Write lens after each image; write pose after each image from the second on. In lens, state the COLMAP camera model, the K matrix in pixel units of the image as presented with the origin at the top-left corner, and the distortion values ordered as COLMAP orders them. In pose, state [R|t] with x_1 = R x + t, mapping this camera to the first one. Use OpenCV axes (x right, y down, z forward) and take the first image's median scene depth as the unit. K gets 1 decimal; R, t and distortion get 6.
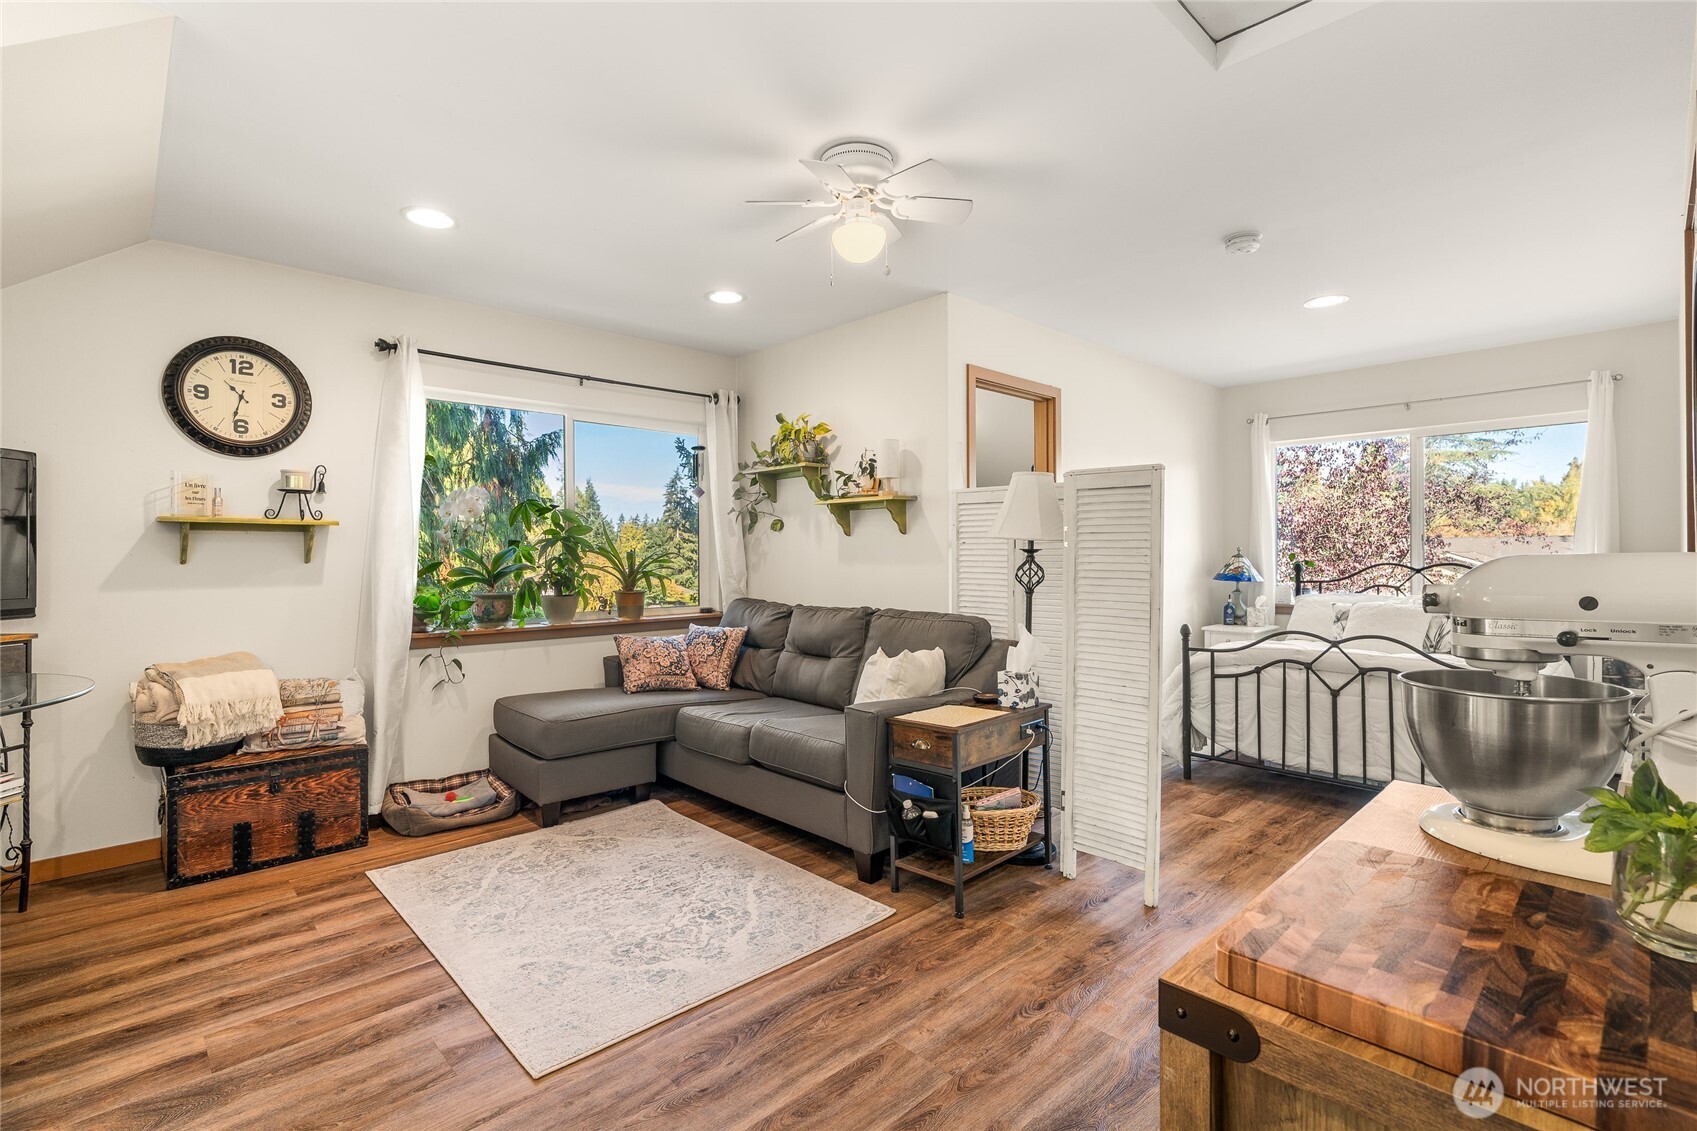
lens RADIAL K [[779.7, 0, 847.4], [0, 779.7, 556.4], [0, 0, 1]] dist [-0.006293, 0.002264]
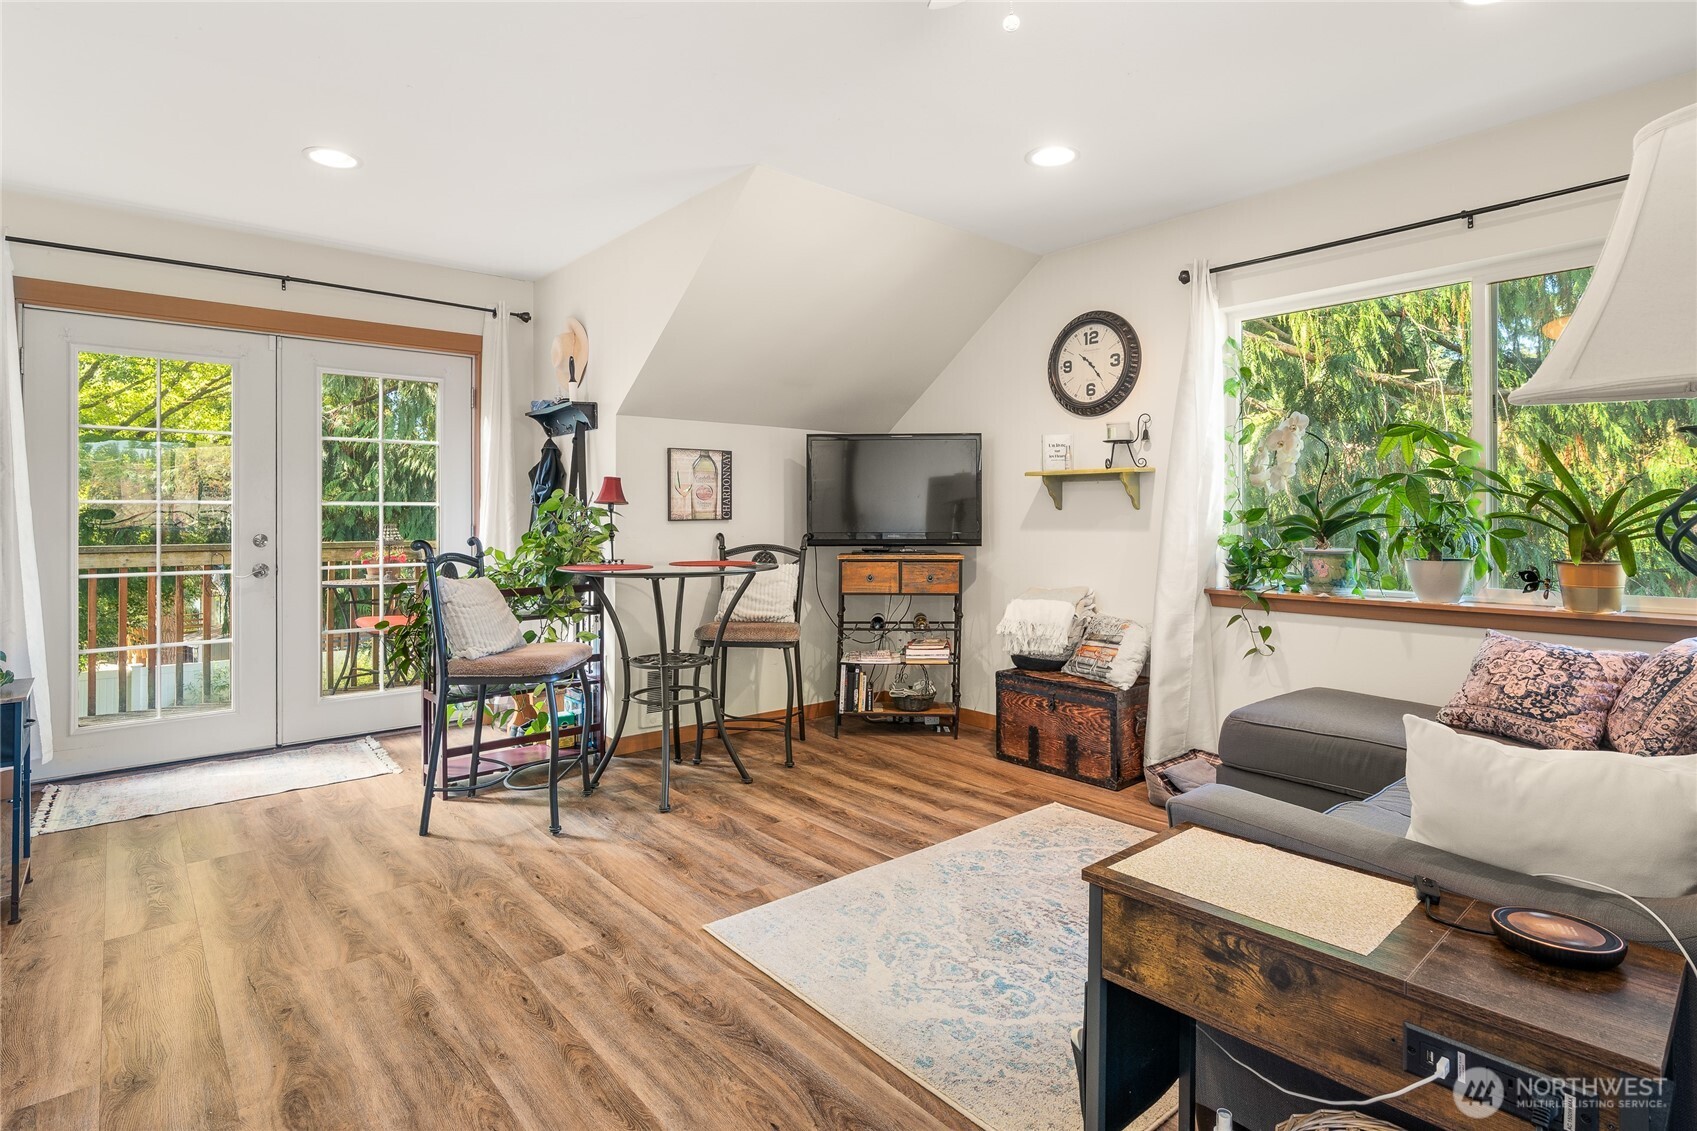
lens RADIAL K [[860.9, 0, 845.8], [0, 860.9, 519.3], [0, 0, 1]] dist [-0.003233, 0.001459]
pose [[-0.061520, 0.002938, -0.998102, 0.559878], [-0.000251, 0.999996, 0.002959, 0.021633], [0.998106, 0.000433, -0.061519, 0.798213]]
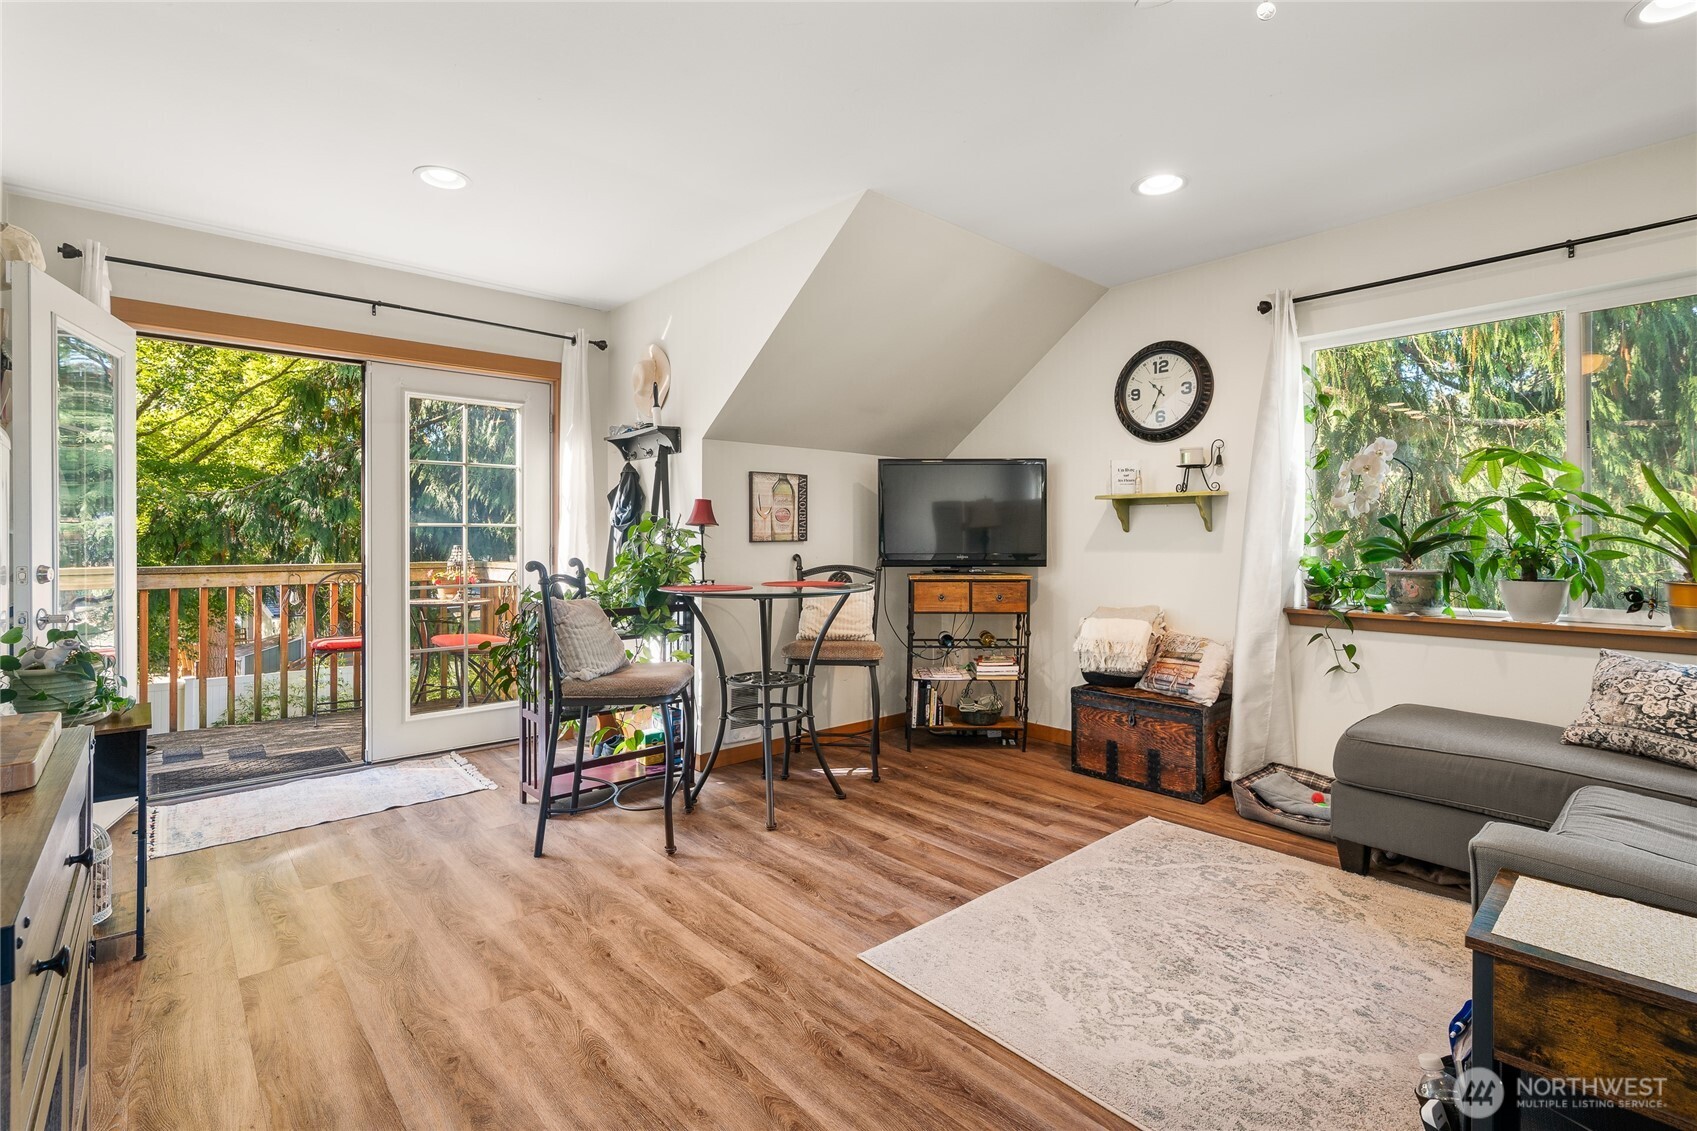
lens RADIAL K [[779.7, 0, 847.5], [0, 779.7, 542.8], [0, 0, 1]] dist [-0.006293, 0.002264]
pose [[-0.037930, 0.004476, -0.999270, 0.476300], [-0.001261, 0.999989, 0.004527, 0.023177], [0.999280, 0.001432, -0.037923, 0.630083]]
